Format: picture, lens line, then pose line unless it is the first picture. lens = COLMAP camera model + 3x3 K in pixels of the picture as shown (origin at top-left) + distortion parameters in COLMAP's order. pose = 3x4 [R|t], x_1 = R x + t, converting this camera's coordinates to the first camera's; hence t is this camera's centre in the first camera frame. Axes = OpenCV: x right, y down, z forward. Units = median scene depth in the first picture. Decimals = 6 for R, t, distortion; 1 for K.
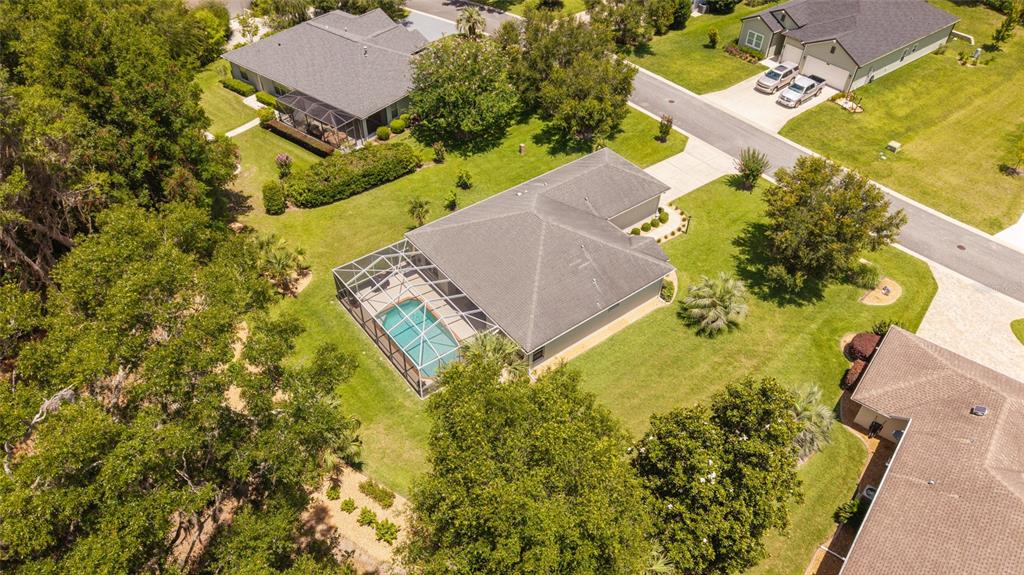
lens RADIAL K [[692.6, 0, 512.0], [0, 692.6, 287.5], [0, 0, 1]] dist [-0.005123, -0.004400]
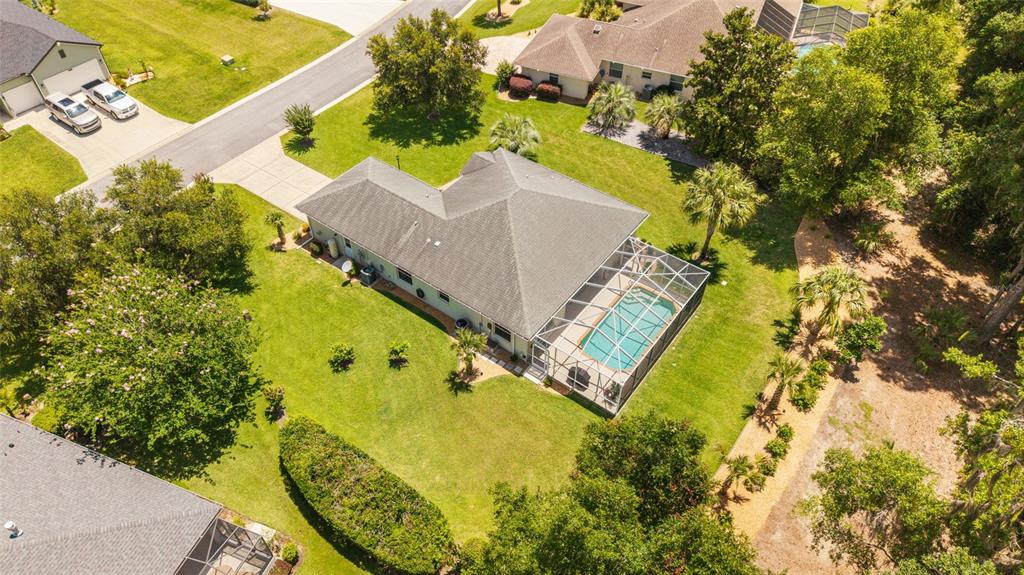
lens RADIAL K [[692.6, 0, 512.0], [0, 692.6, 287.5], [0, 0, 1]] dist [-0.005123, -0.004400]
pose [[-0.270326, -0.704476, 0.656230, -0.456044], [0.640167, 0.377577, 0.669045, -0.467464], [-0.719104, 0.600957, 0.348914, 0.504964]]
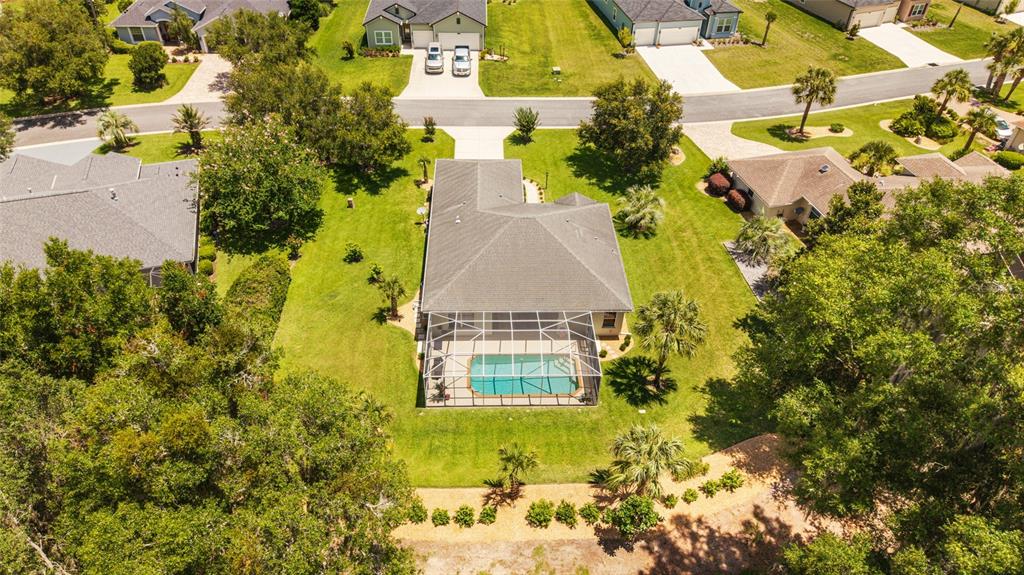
lens RADIAL K [[692.6, 0, 512.0], [0, 692.6, 287.5], [0, 0, 1]] dist [-0.005123, -0.004400]
pose [[0.587925, -0.528581, 0.612328, -0.460120], [0.538169, 0.820733, 0.191762, -0.155268], [-0.603919, 0.216794, 0.766996, 0.148794]]
